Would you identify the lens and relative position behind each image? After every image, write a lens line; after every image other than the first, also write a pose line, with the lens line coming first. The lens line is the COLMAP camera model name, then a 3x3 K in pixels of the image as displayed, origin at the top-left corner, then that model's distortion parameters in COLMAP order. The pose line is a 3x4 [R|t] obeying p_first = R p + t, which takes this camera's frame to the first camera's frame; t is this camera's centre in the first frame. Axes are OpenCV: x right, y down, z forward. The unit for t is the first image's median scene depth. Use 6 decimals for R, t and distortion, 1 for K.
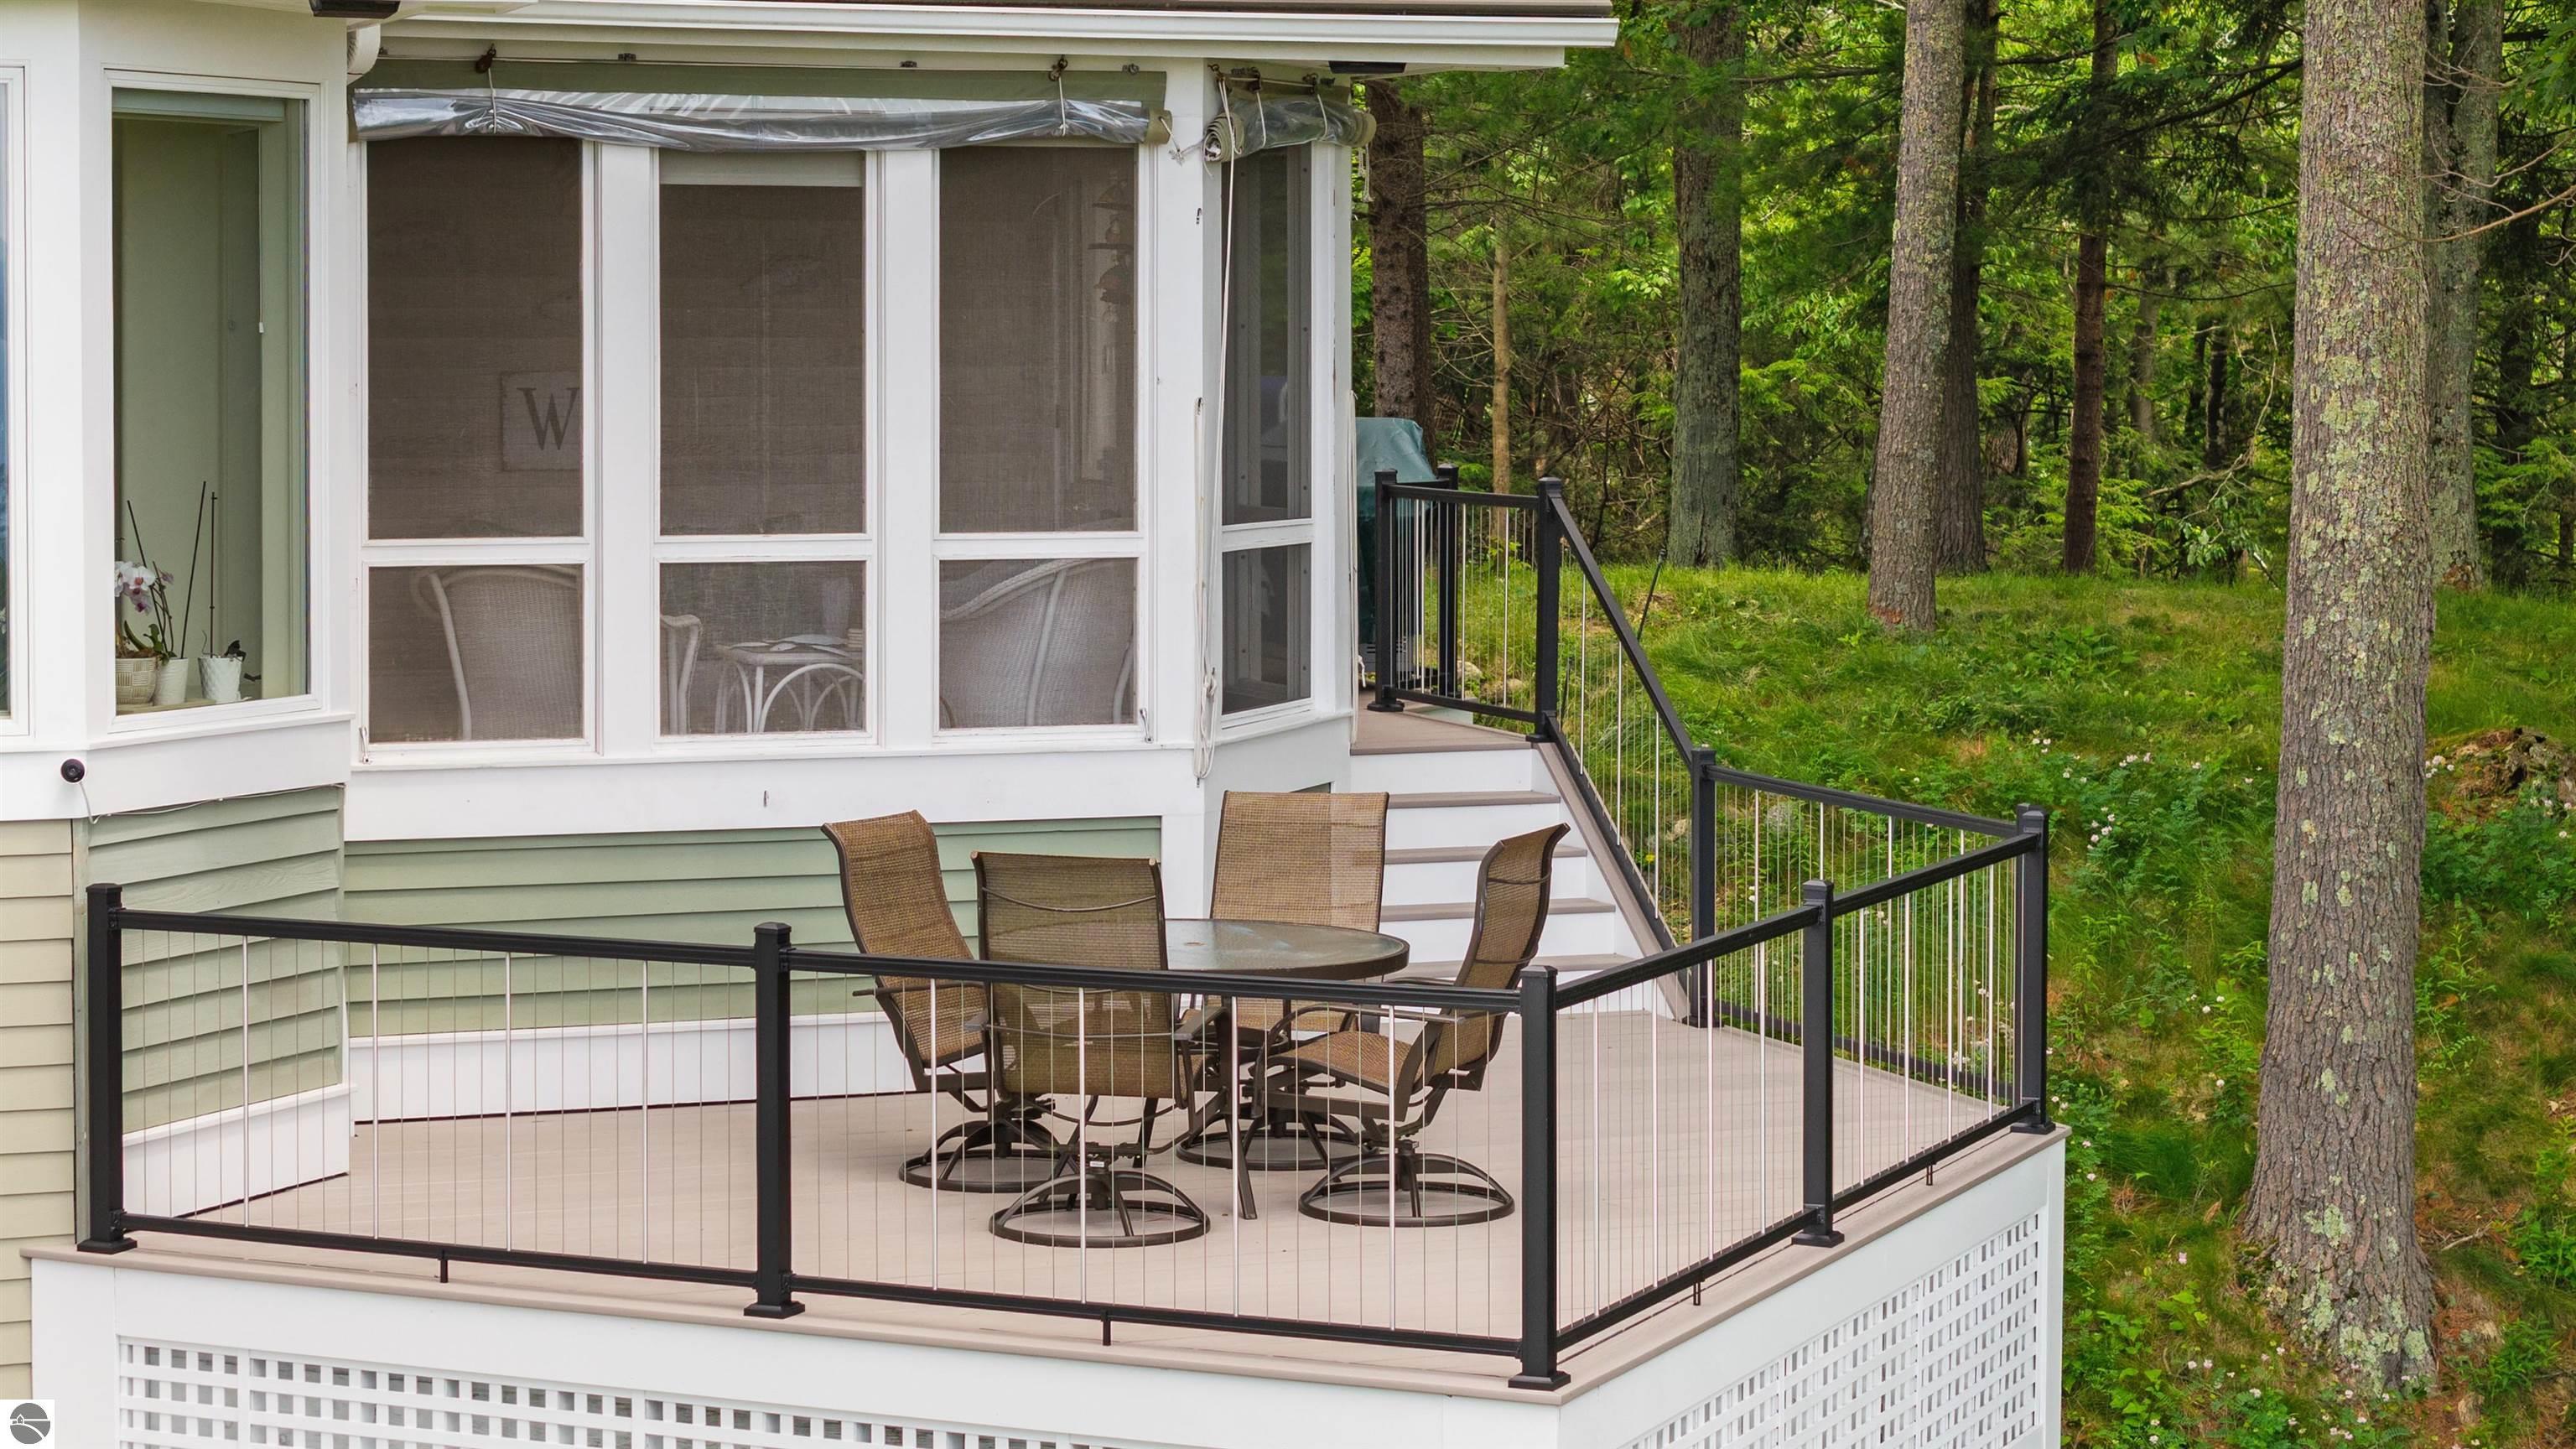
lens RADIAL K [[5380.2, 0, 1288.0], [0, 5380.2, 724.5], [0, 0, 1]] dist [0.034118, 0.347950]
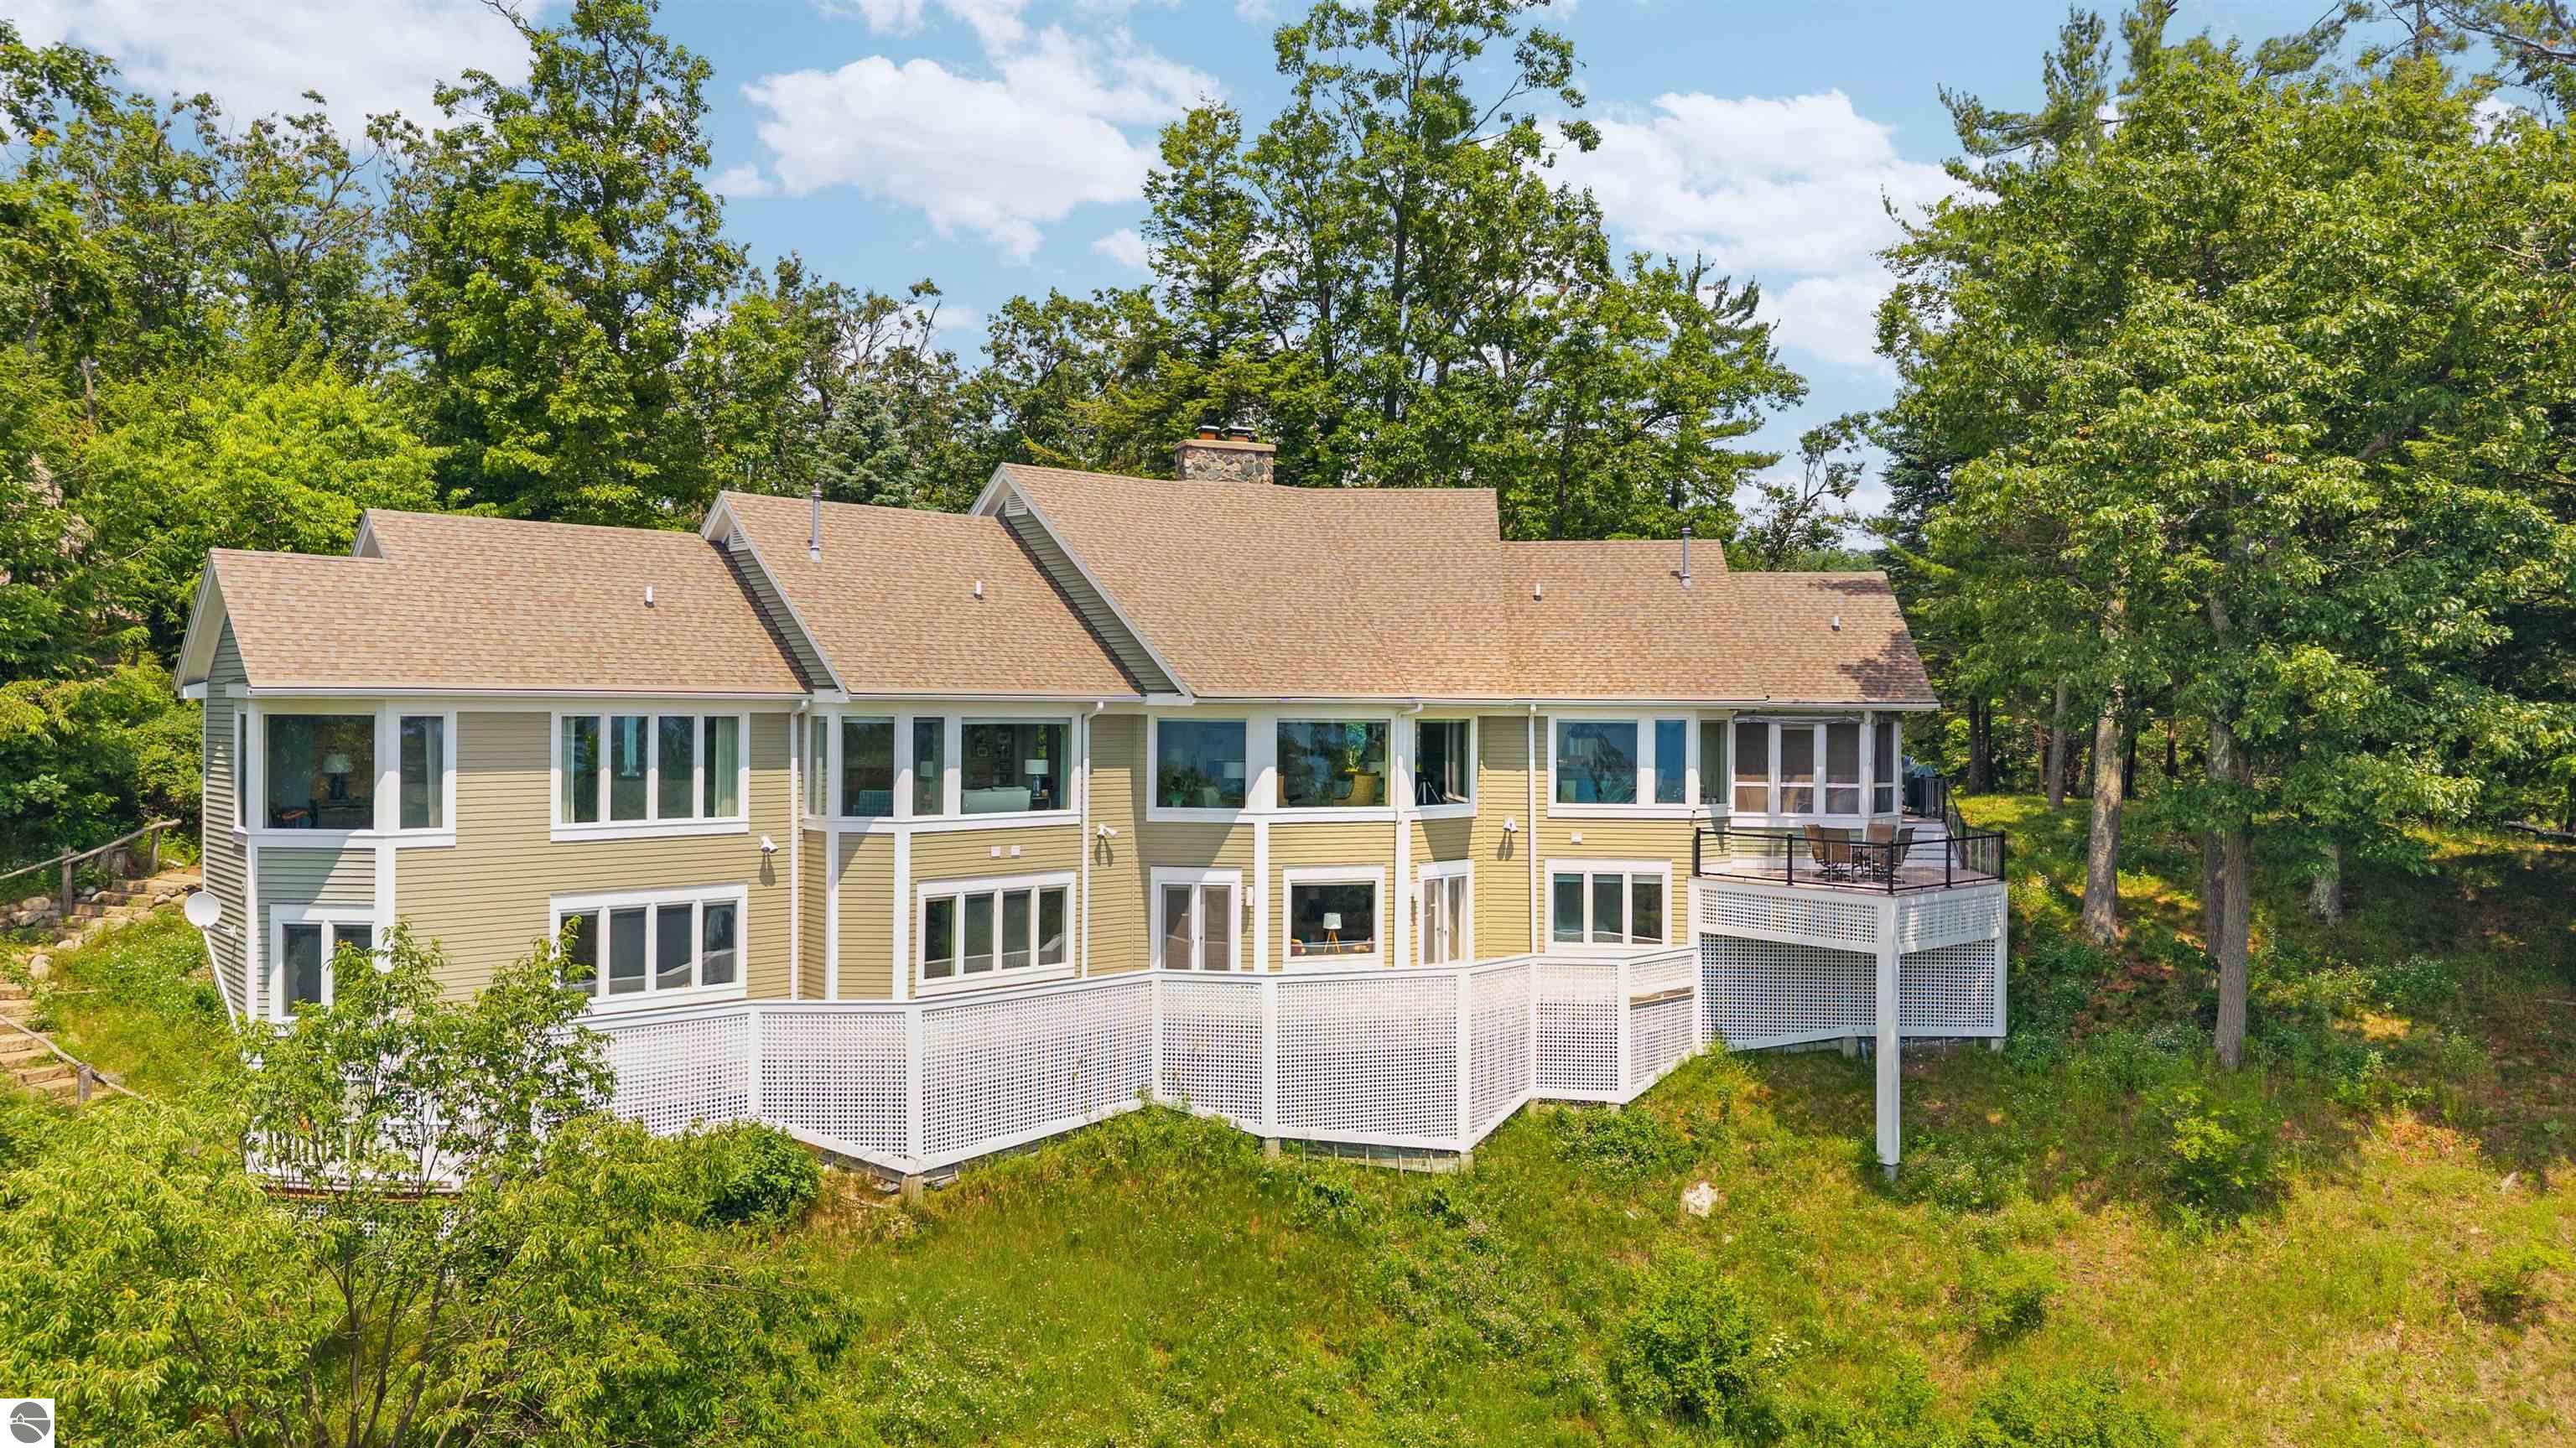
lens RADIAL K [[1783.8, 0, 1289.8], [0, 1783.8, 745.5], [0, 0, 1]] dist [0.079032, -0.086244]
pose [[0.919162, 0.014938, -0.393596, 0.197561], [-0.037446, 0.998069, -0.049566, 0.051792], [0.392096, 0.060298, 0.917946, -1.264834]]
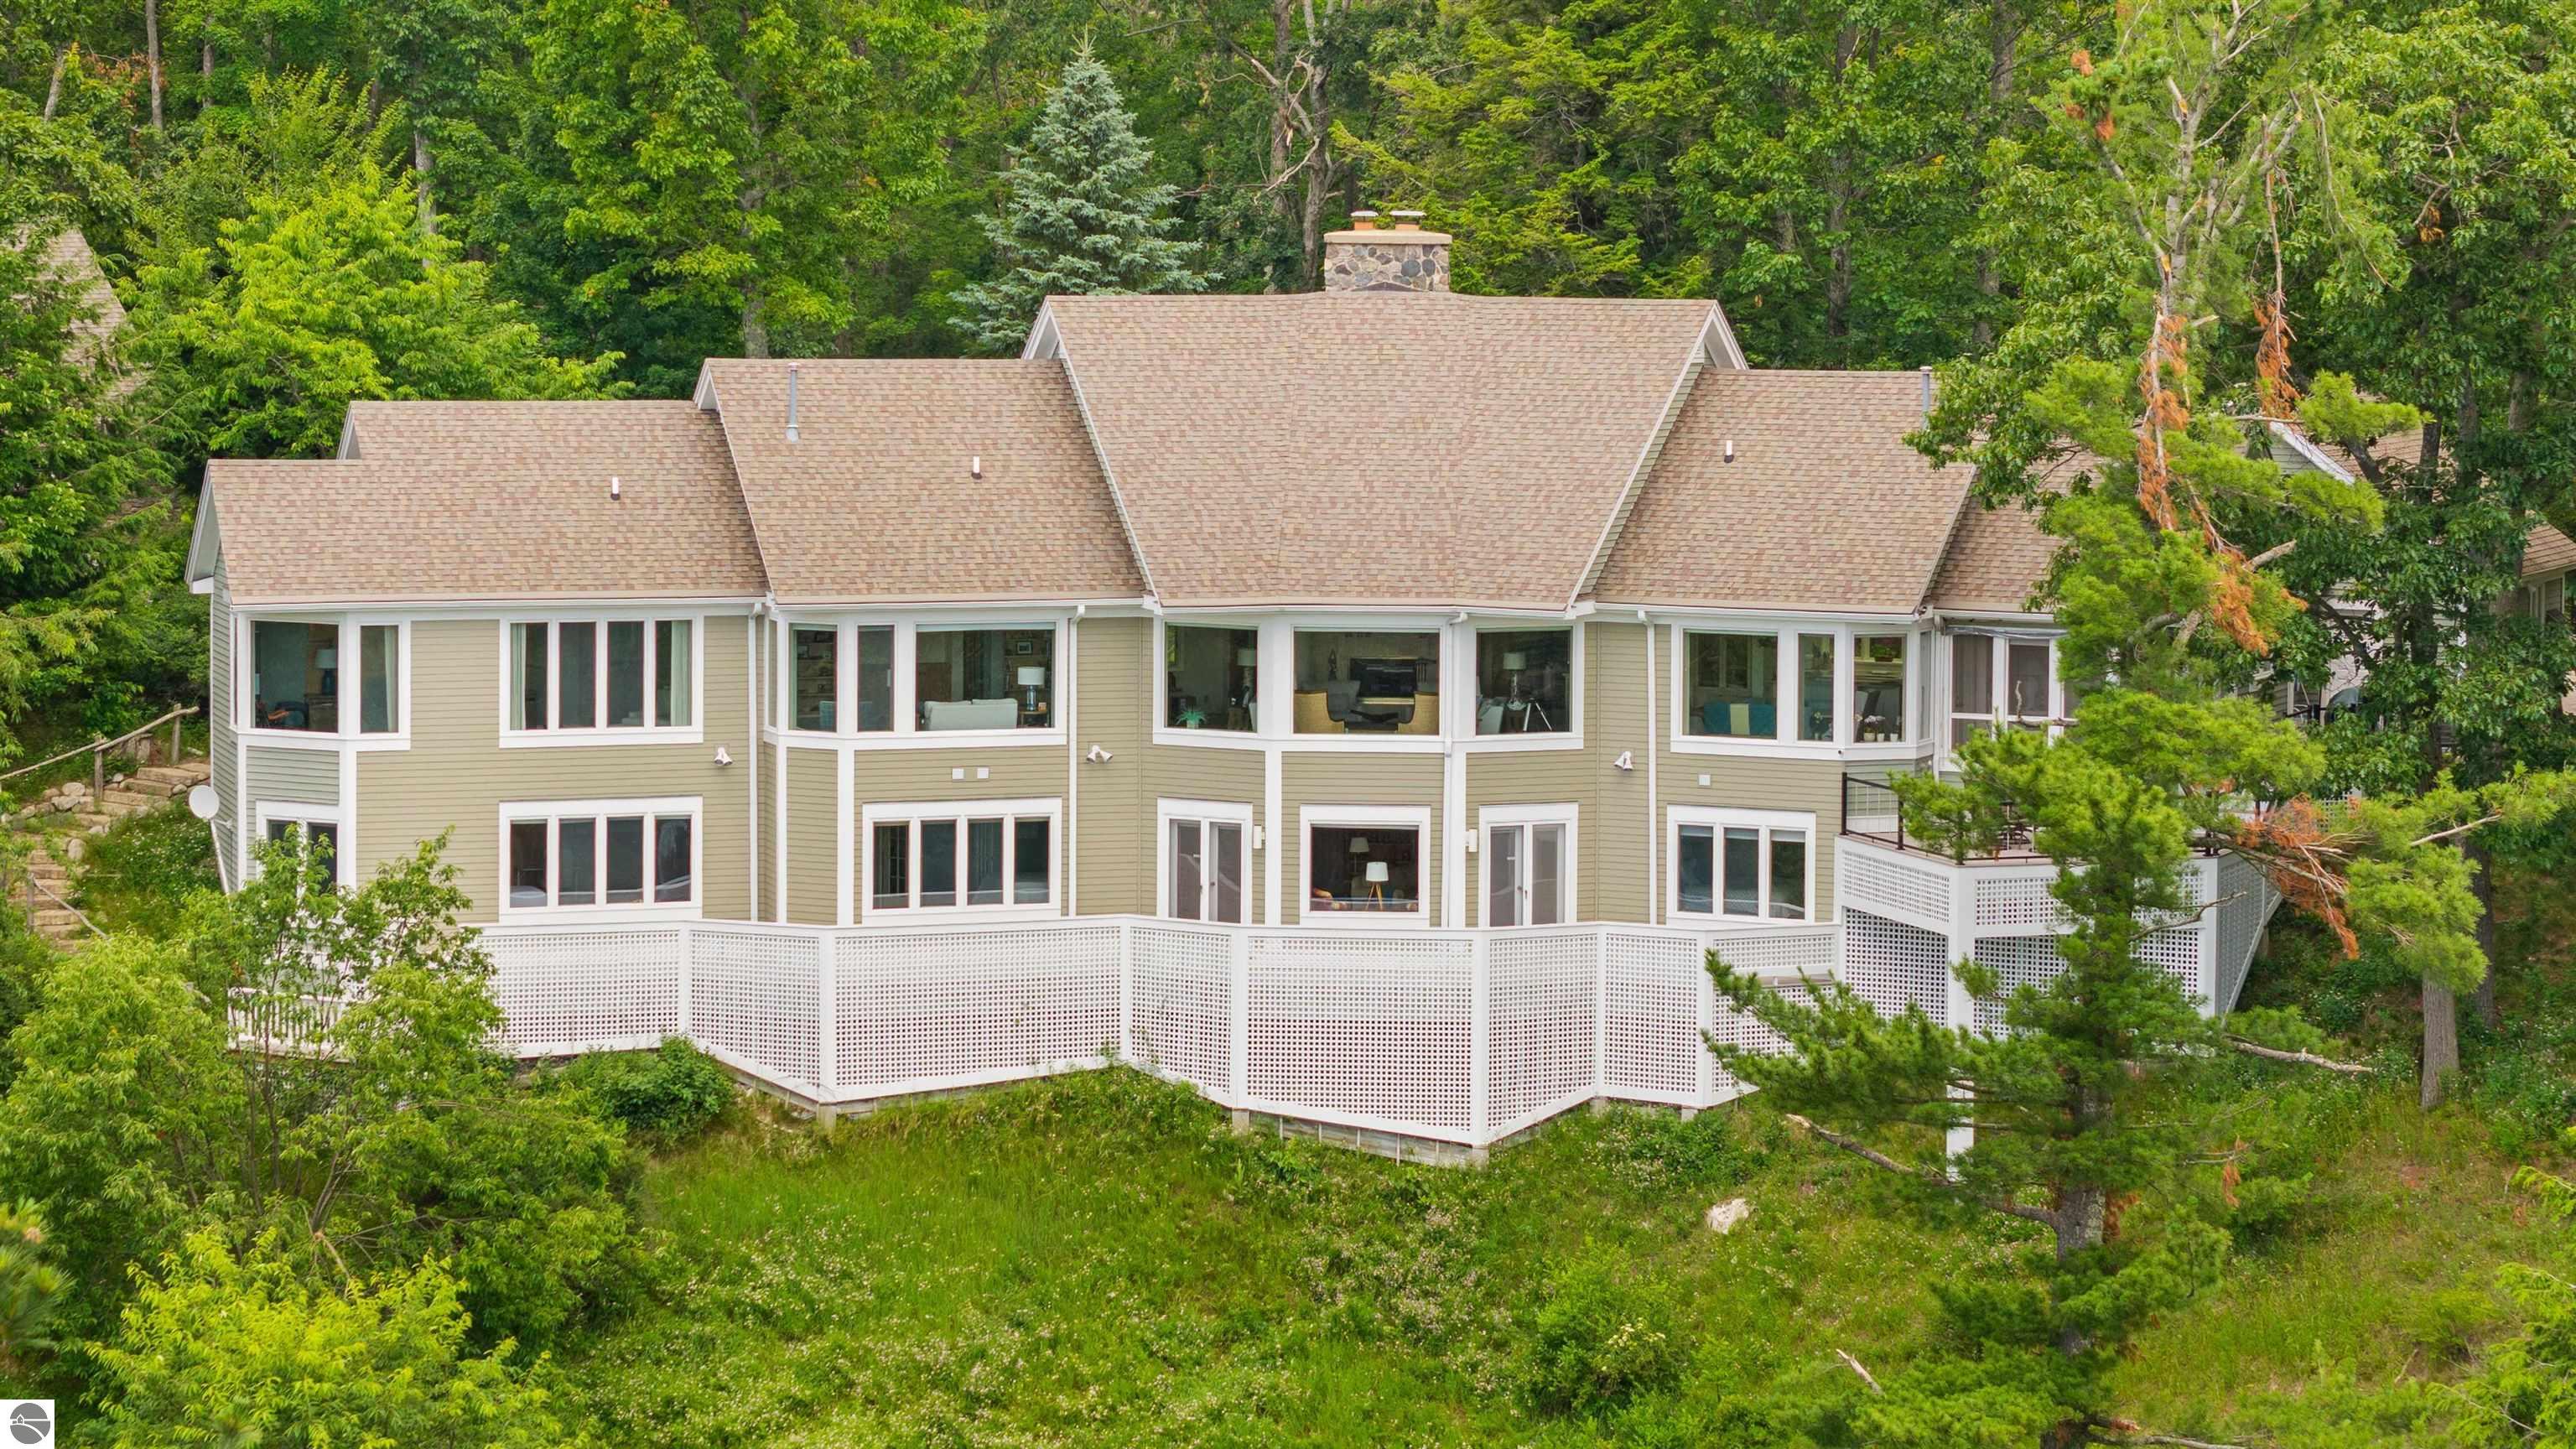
lens RADIAL K [[5380.2, 0, 1288.0], [0, 5380.2, 724.5], [0, 0, 1]] dist [0.034118, 0.347950]
pose [[0.701409, 0.069138, -0.709398, 2.949674], [-0.063372, 0.997392, 0.034548, -0.156716], [0.709936, 0.020724, 0.703961, -2.980171]]
